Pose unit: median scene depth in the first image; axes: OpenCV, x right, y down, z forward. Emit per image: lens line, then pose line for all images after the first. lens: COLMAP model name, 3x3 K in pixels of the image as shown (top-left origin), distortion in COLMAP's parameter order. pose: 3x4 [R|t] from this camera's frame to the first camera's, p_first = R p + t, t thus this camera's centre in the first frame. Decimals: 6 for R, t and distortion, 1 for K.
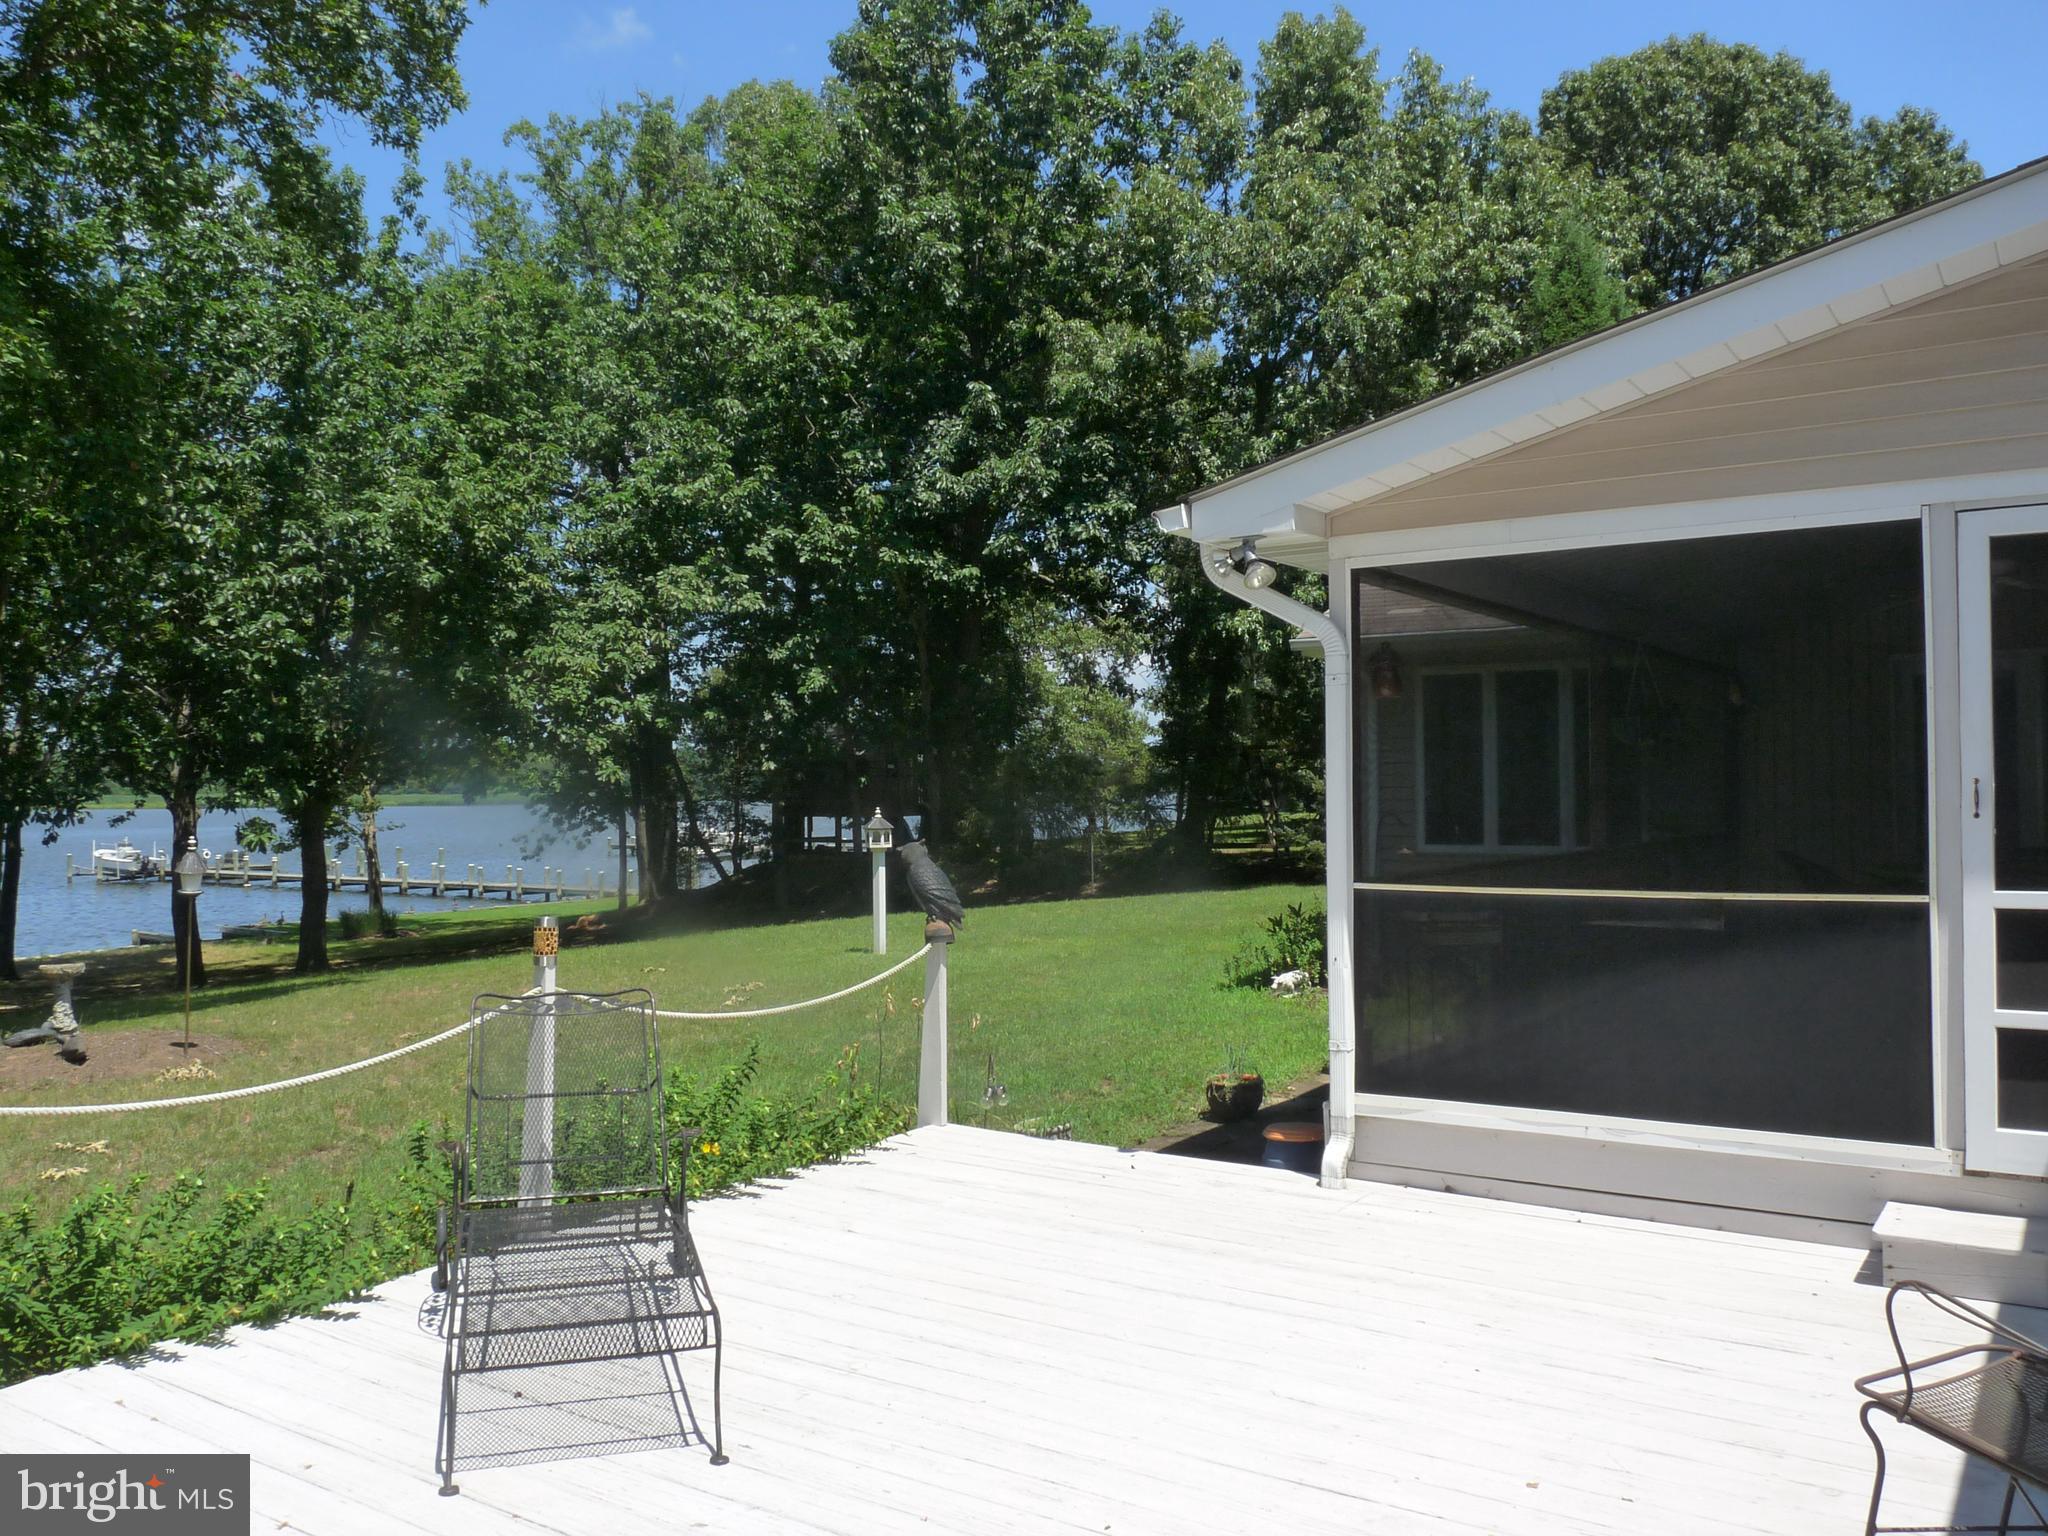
lens RADIAL K [[1588.6, 0, 1024.0], [0, 1588.6, 768.0], [0, 0, 1]] dist [-0.006198, -0.004437]
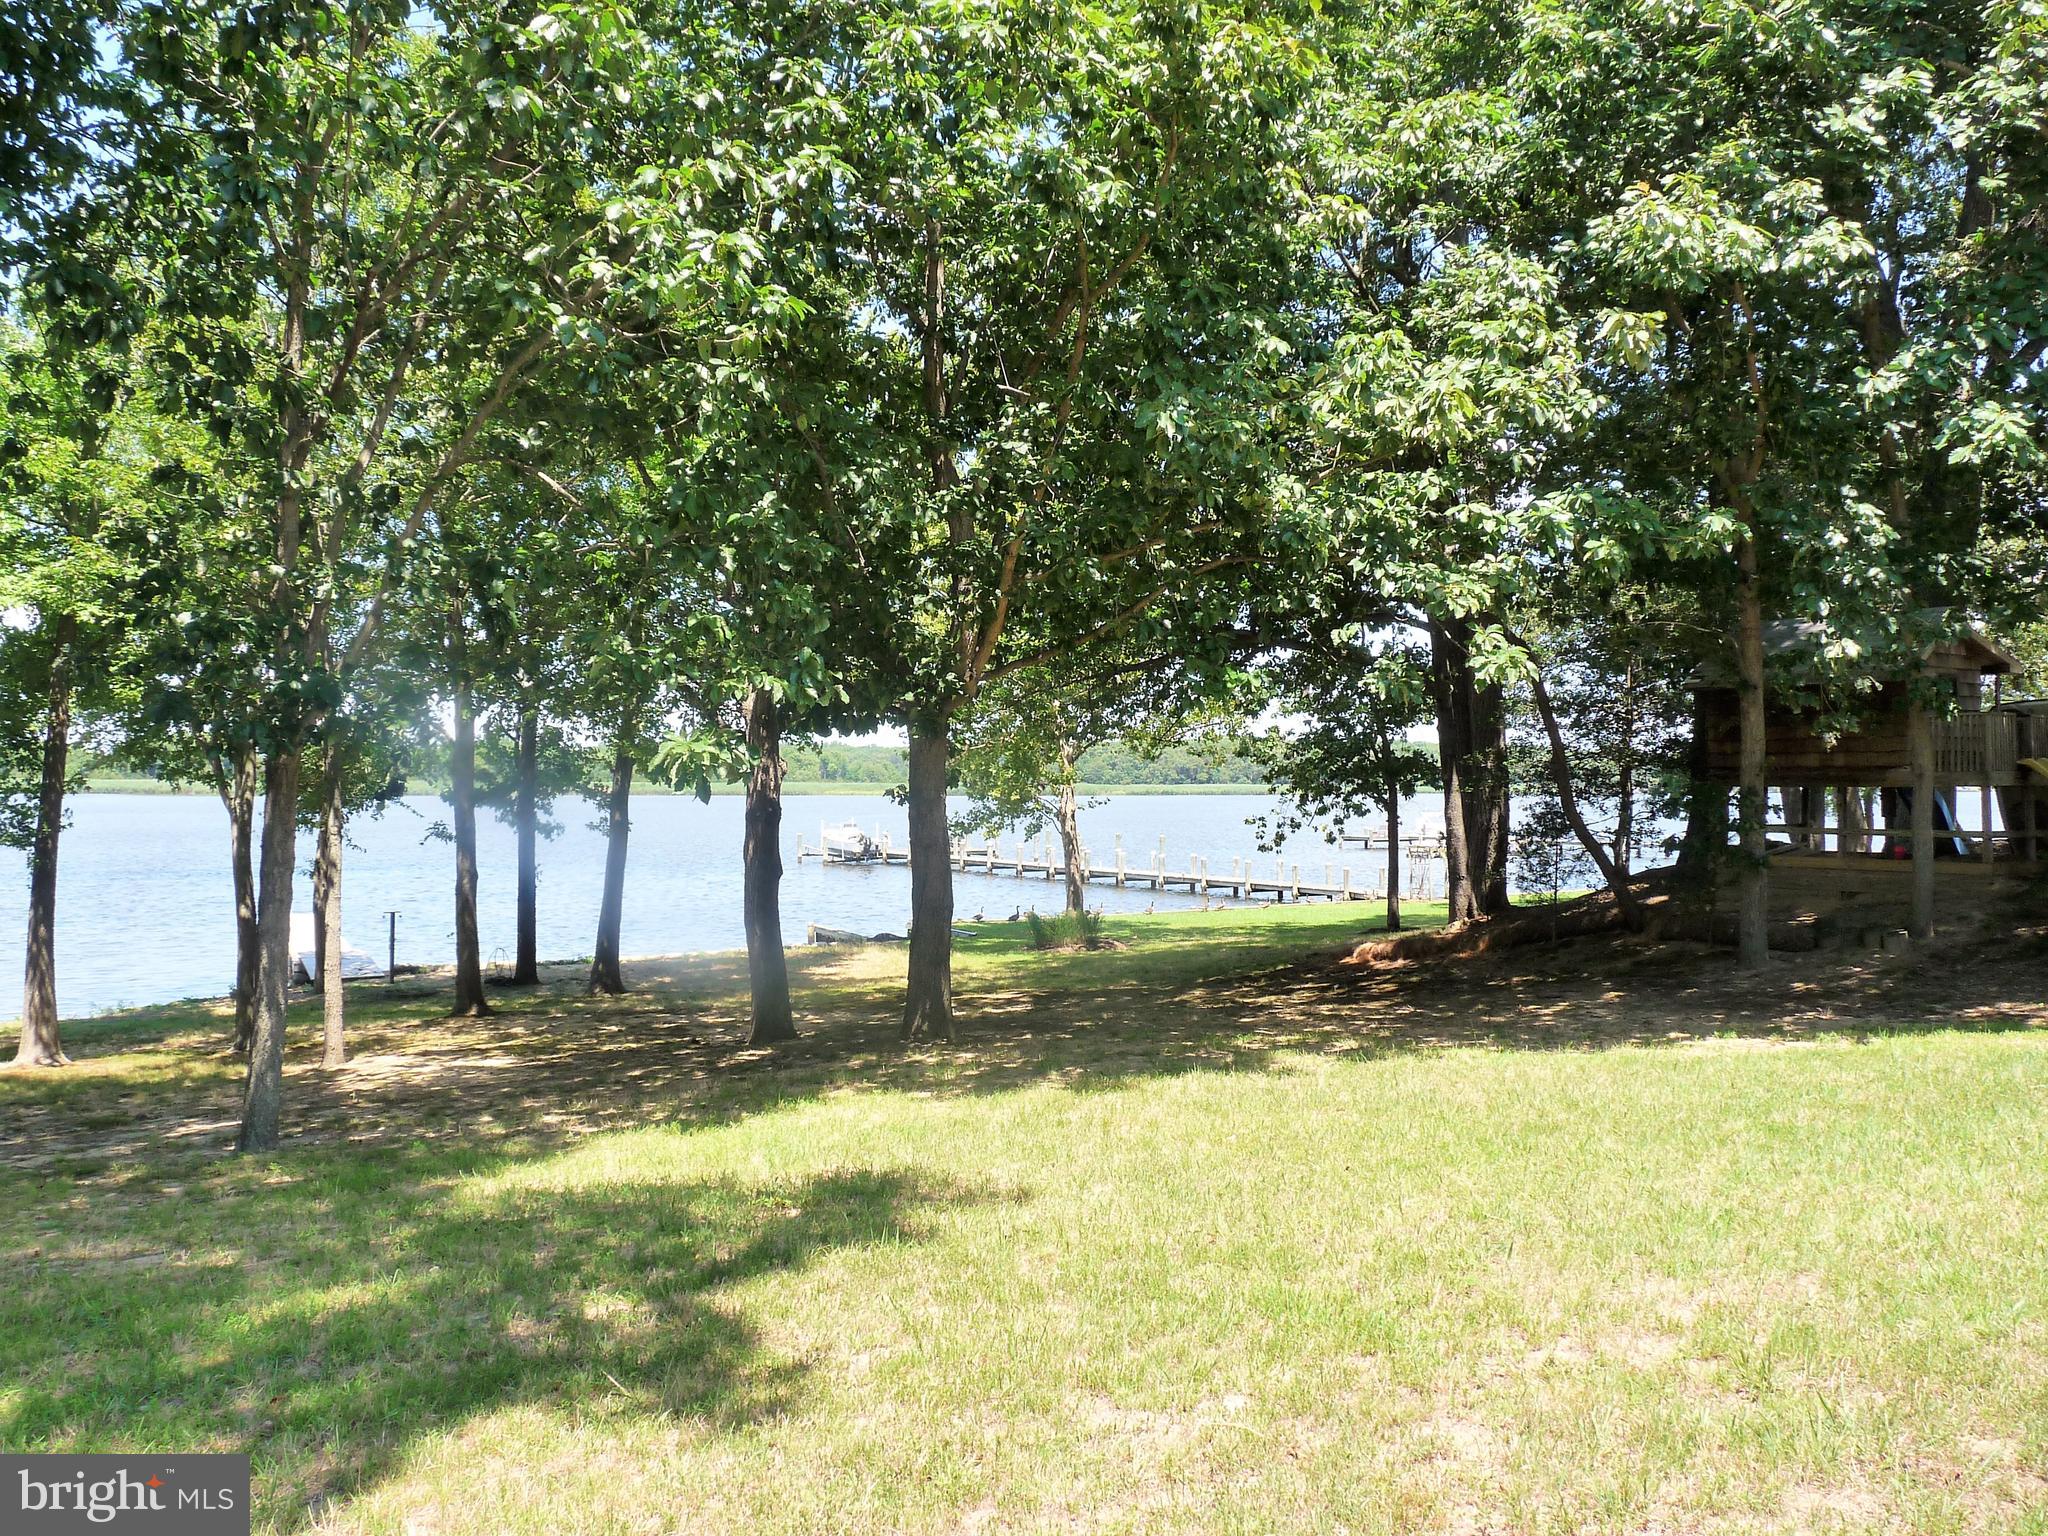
lens RADIAL K [[1588.6, 0, 1024.0], [0, 1588.6, 768.0], [0, 0, 1]] dist [-0.006198, -0.004437]
pose [[0.904133, 0.001861, -0.427247, -0.102698], [-0.000156, 0.999992, 0.004025, 0.016821], [0.427251, -0.003572, 0.904126, 0.296013]]
